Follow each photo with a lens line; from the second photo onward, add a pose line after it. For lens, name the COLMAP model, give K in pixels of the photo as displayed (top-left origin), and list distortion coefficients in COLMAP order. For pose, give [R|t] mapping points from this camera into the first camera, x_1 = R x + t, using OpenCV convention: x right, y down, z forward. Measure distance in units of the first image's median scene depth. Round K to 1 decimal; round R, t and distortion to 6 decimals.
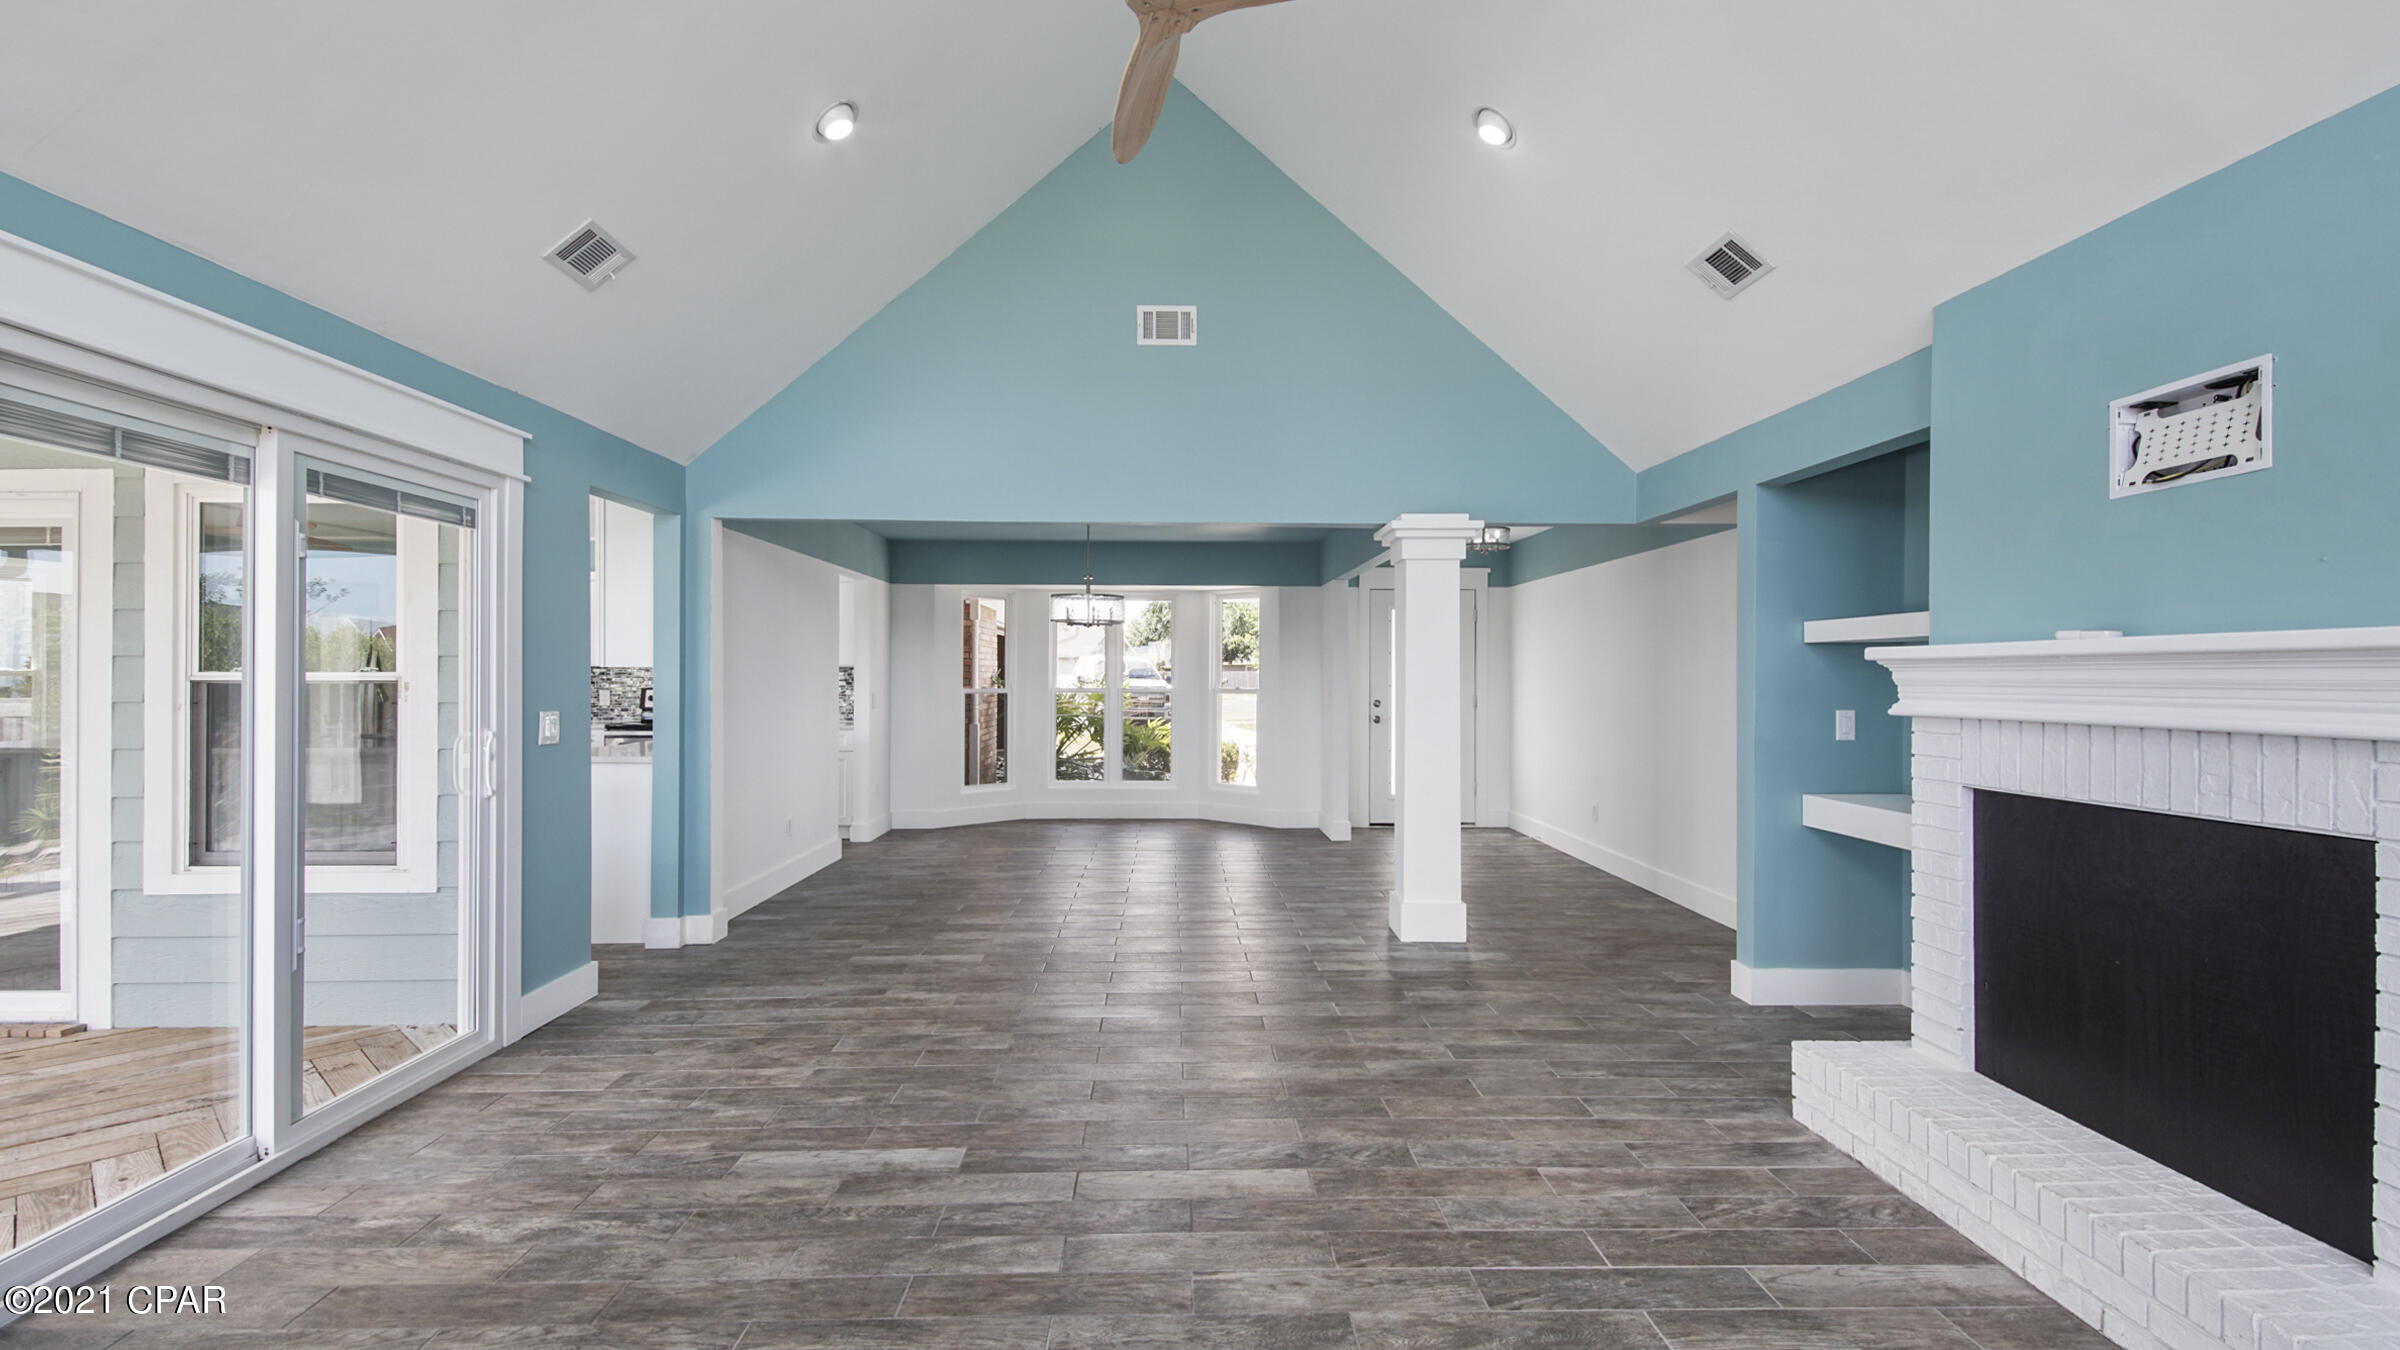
lens RADIAL K [[1085.3, 0, 1177.7], [0, 1085.3, 667.8], [0, 0, 1]] dist [0.017208, -0.006358]
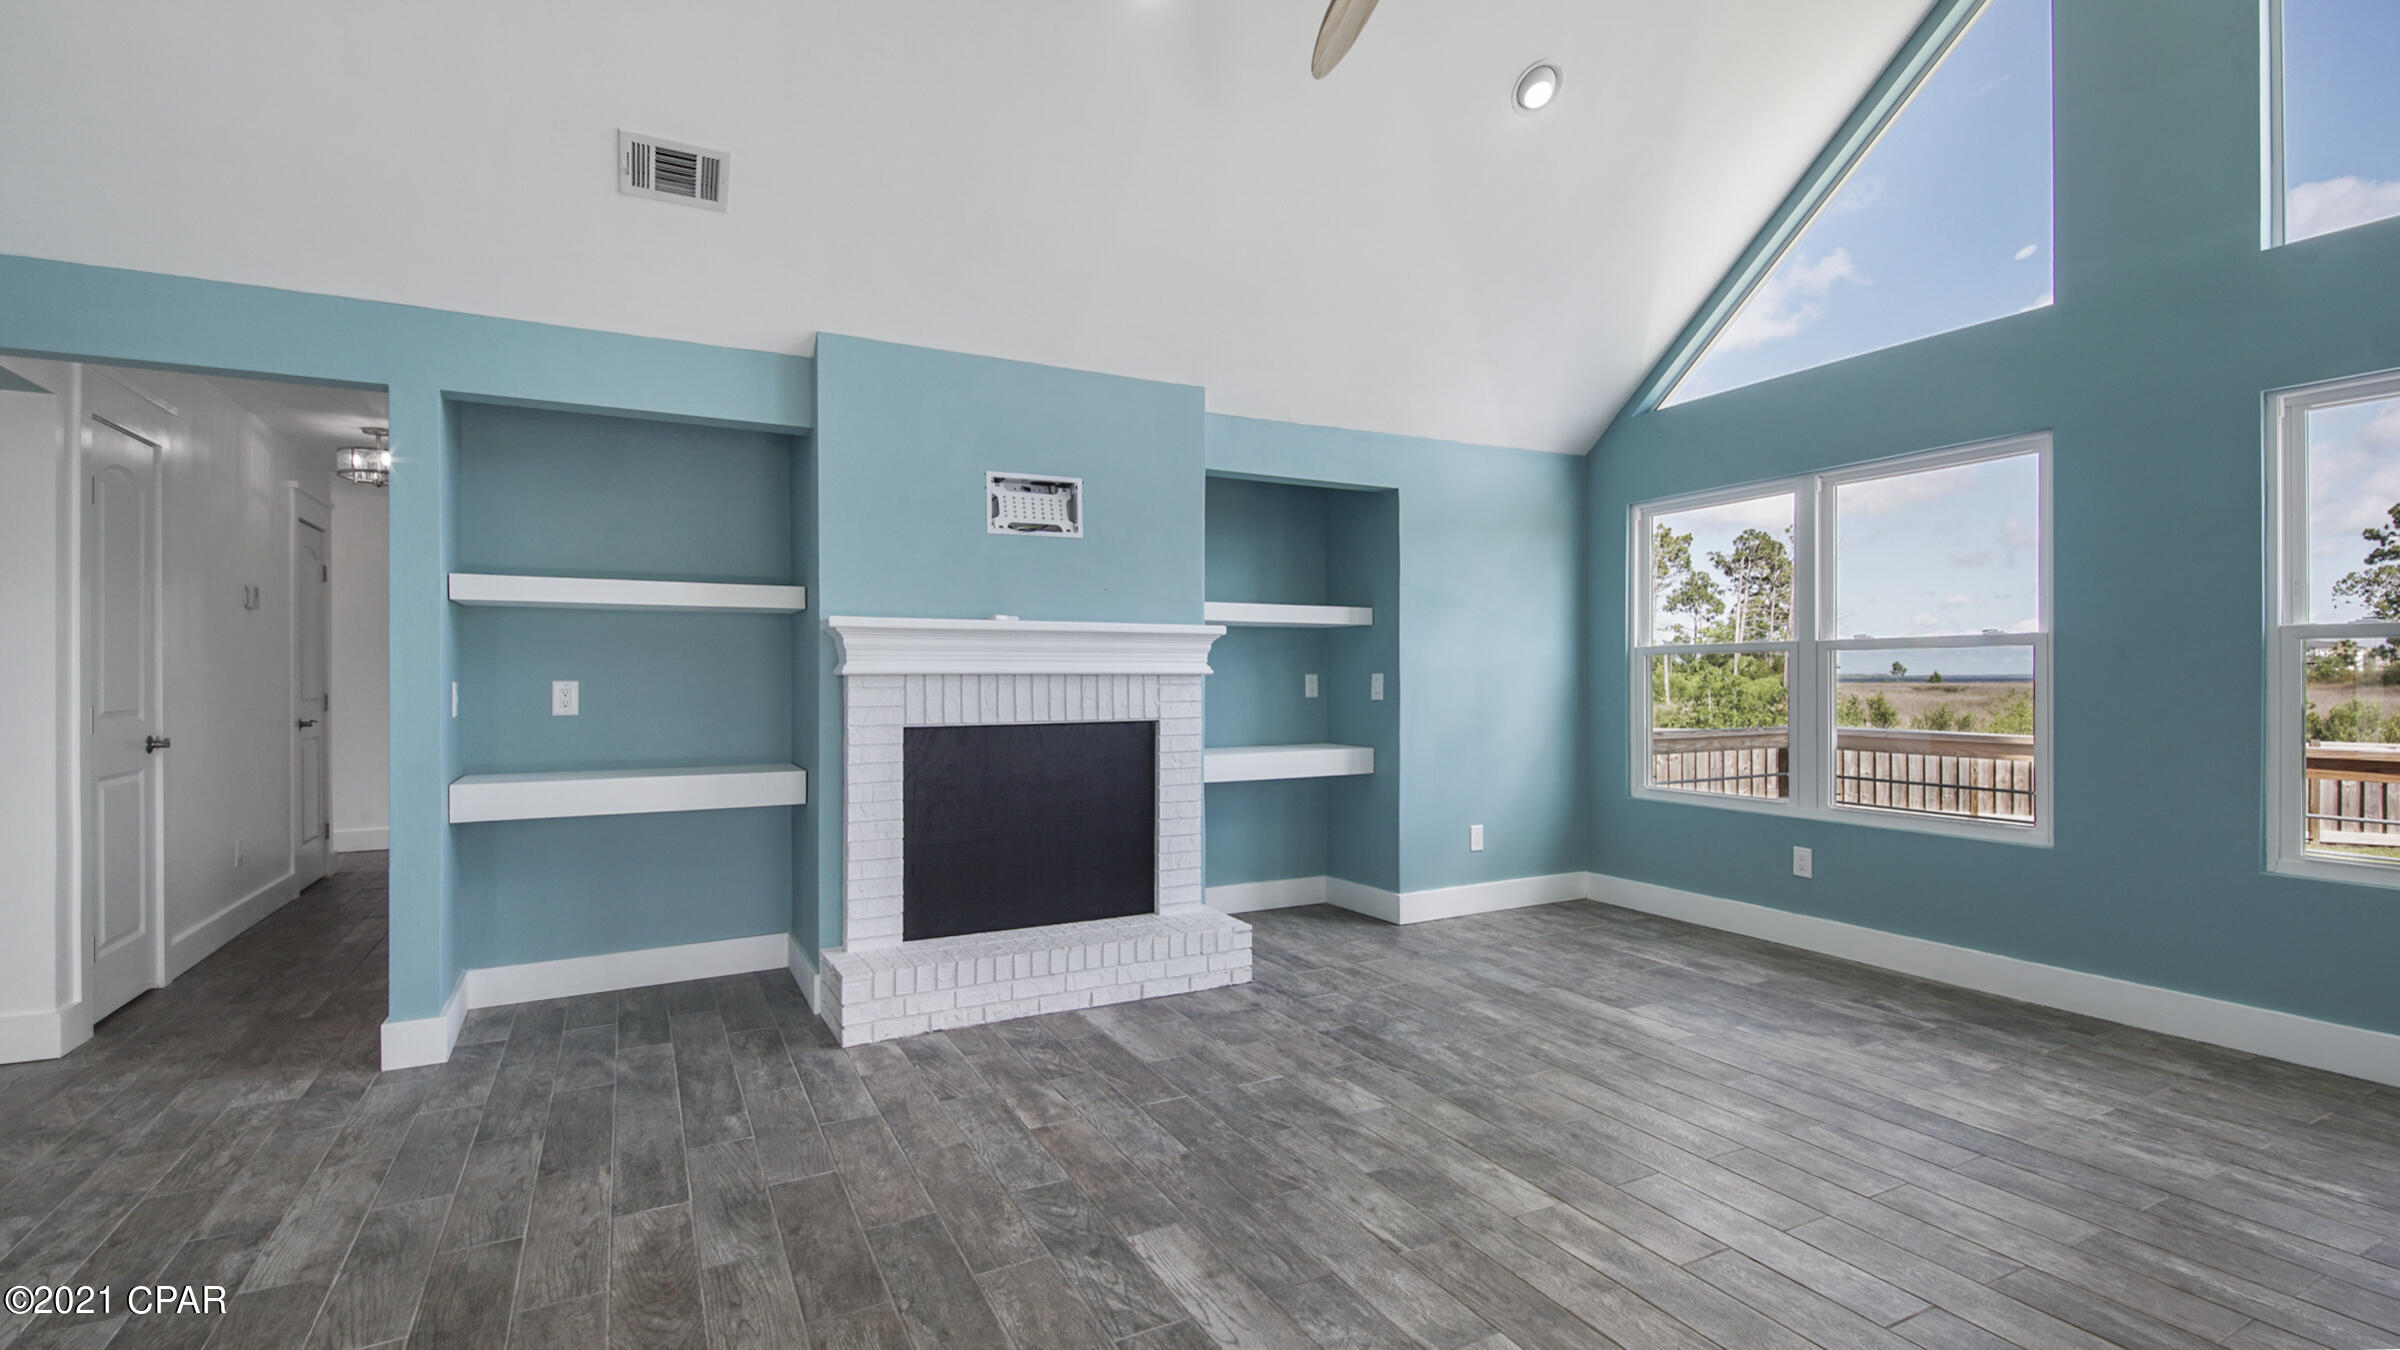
lens RADIAL K [[1085.3, 0, 1193.9], [0, 1085.3, 667.6], [0, 0, 1]] dist [0.017208, -0.006358]
pose [[-0.470138, 0.010278, 0.882533, -0.629827], [-0.004153, 0.999895, -0.013858, 0.057314], [-0.882583, -0.010181, -0.470046, 1.375299]]
